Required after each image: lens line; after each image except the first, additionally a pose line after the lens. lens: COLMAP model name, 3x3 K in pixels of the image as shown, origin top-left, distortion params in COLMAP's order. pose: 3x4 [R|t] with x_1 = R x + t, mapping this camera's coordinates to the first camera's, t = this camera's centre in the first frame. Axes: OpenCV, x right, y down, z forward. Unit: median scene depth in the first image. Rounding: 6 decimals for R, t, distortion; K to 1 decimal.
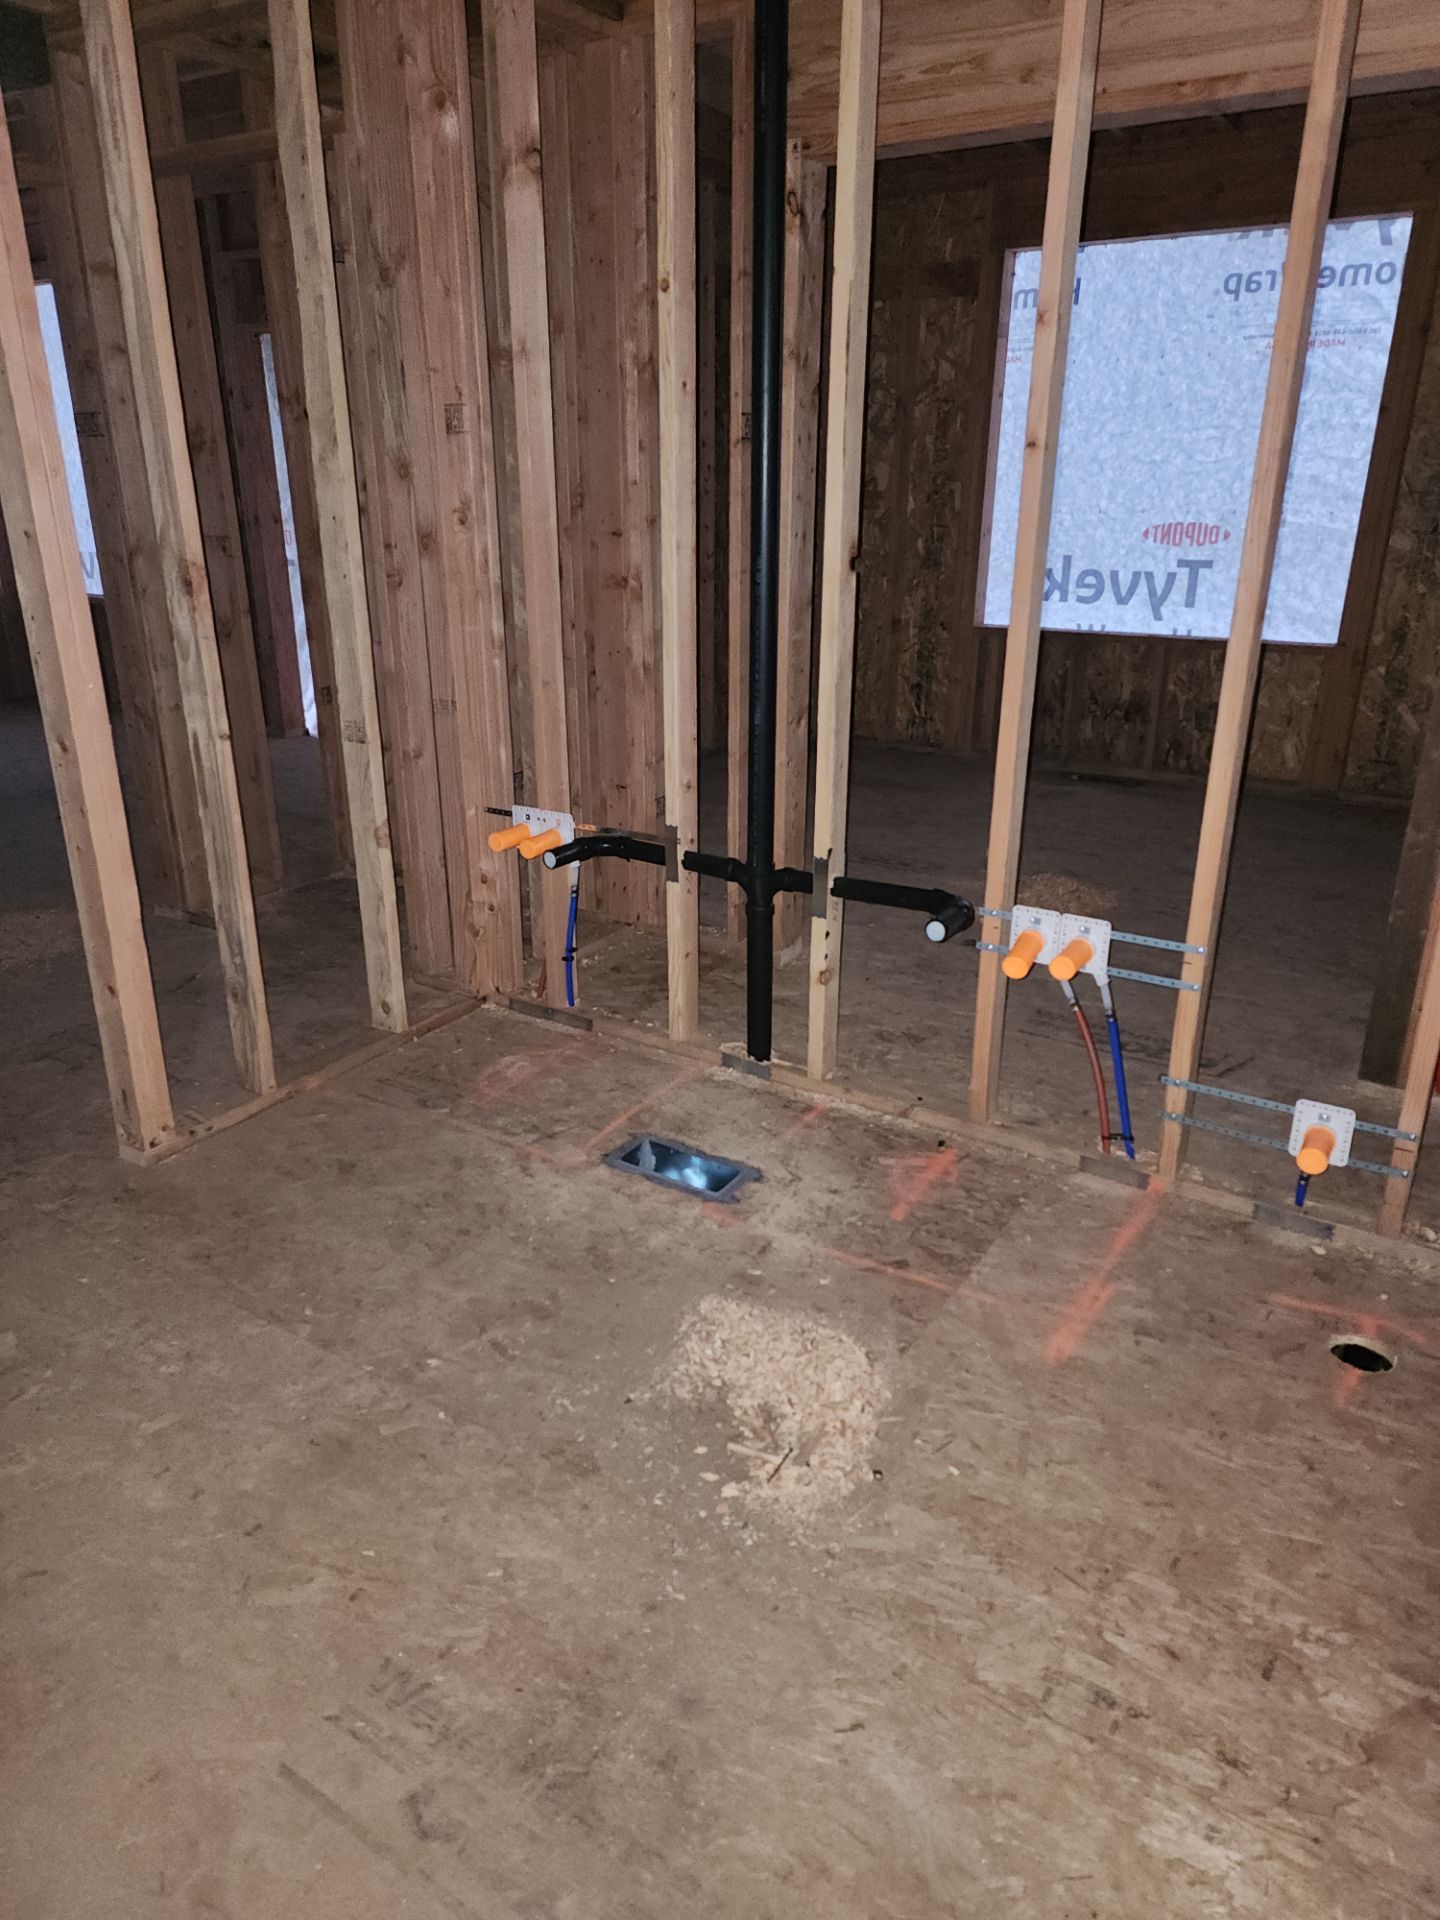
lens RADIAL K [[1270.3, 0, 713.5], [0, 1270.3, 956.6], [0, 0, 1]] dist [0.065443, -0.059522]
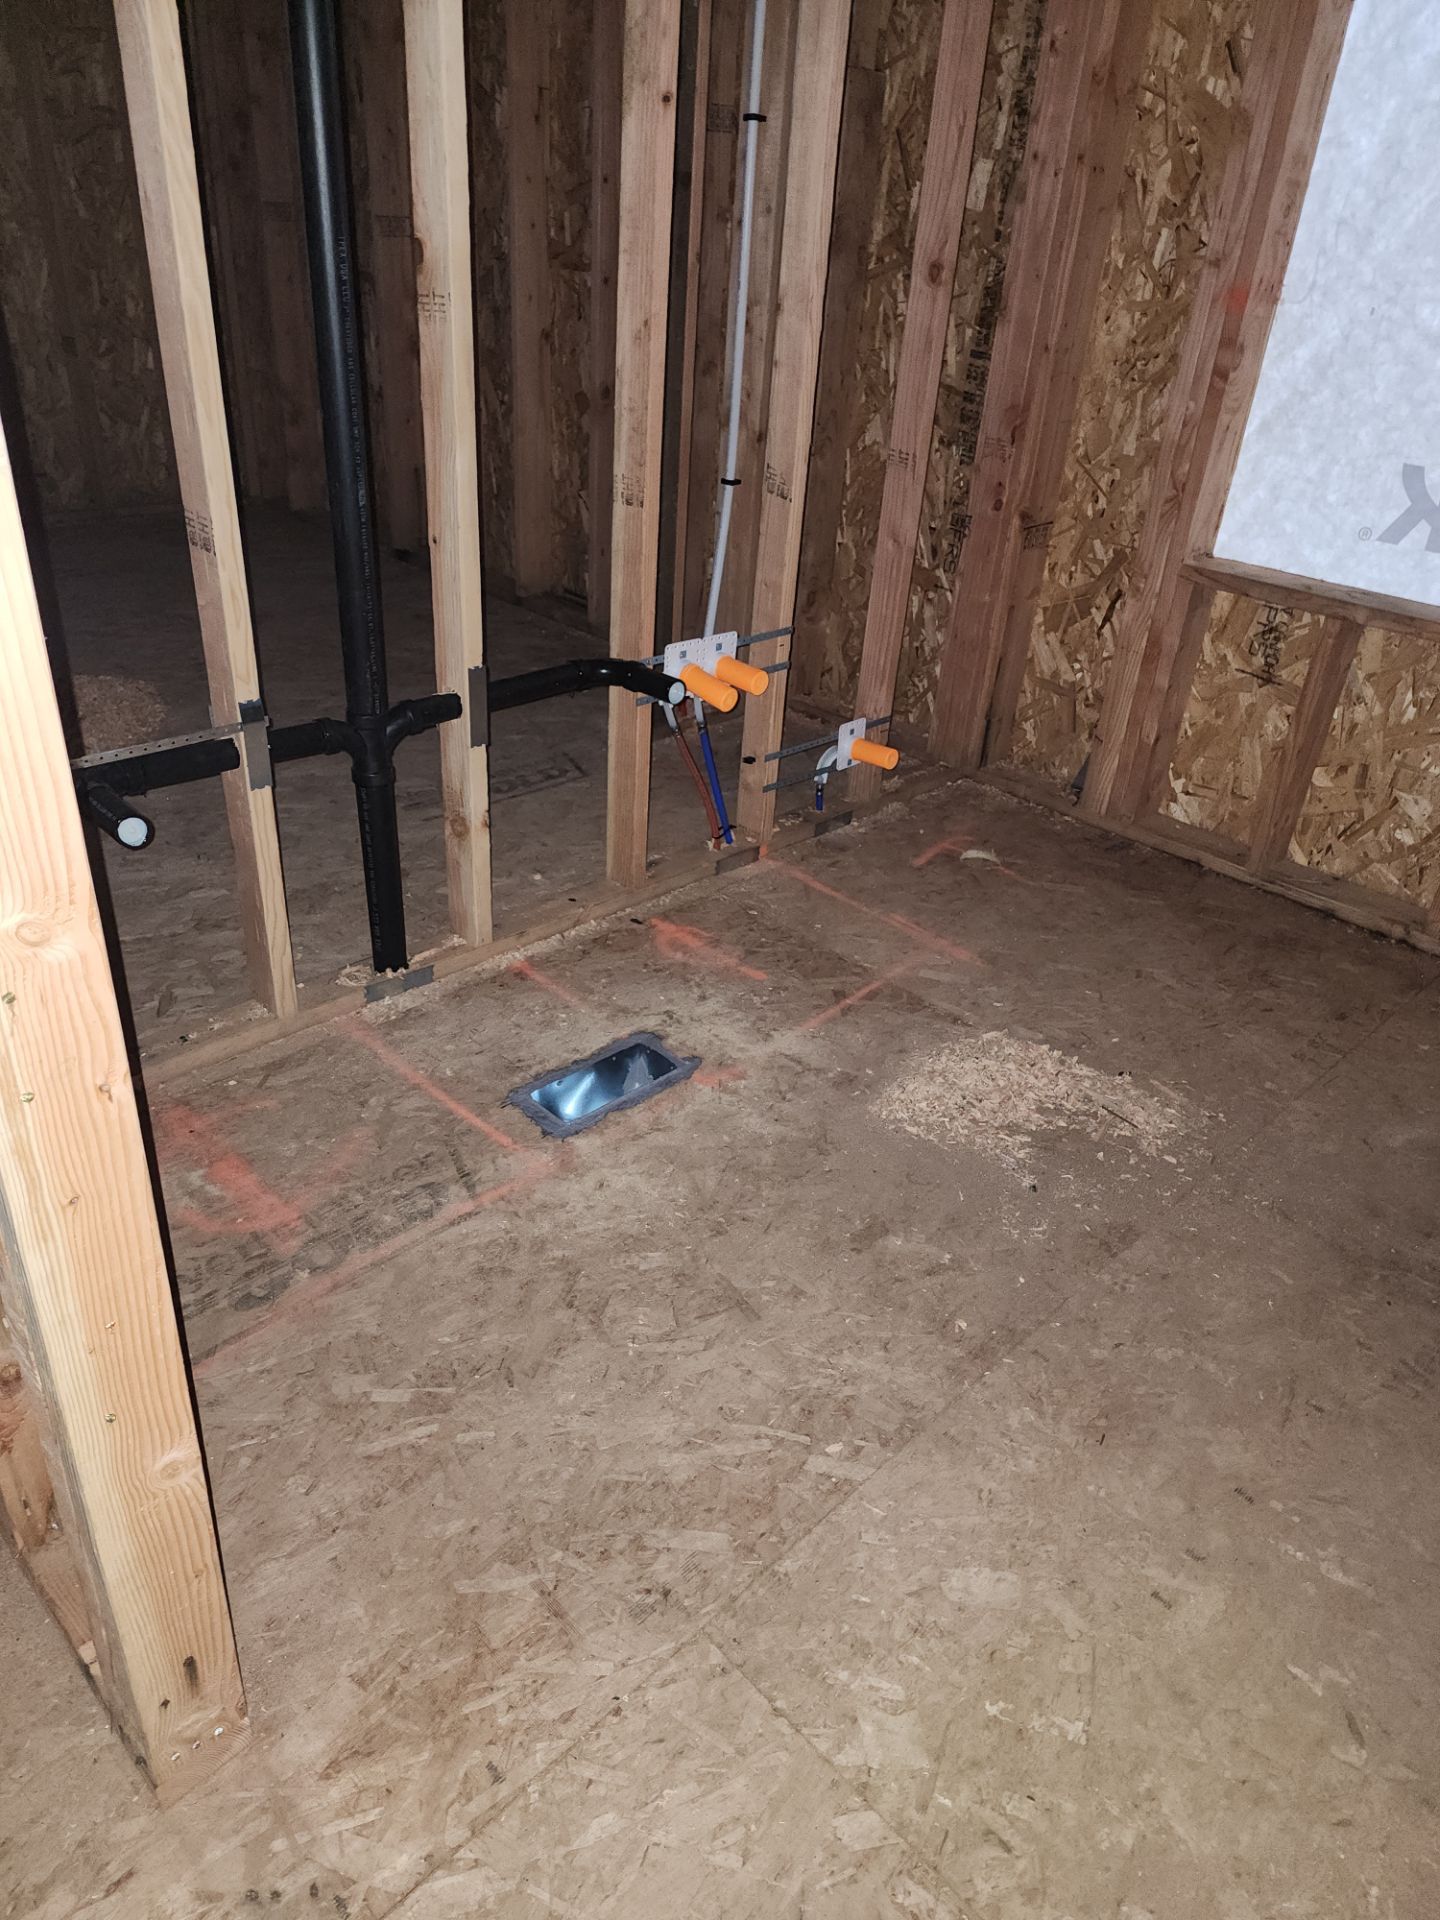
lens RADIAL K [[1270.3, 0, 713.5], [0, 1270.3, 956.6], [0, 0, 1]] dist [0.065443, -0.059522]
pose [[0.201167, -0.464346, 0.862505, -0.626722], [0.284656, 0.870219, 0.402107, -0.192091], [-0.937285, 0.164626, 0.307238, 0.646424]]
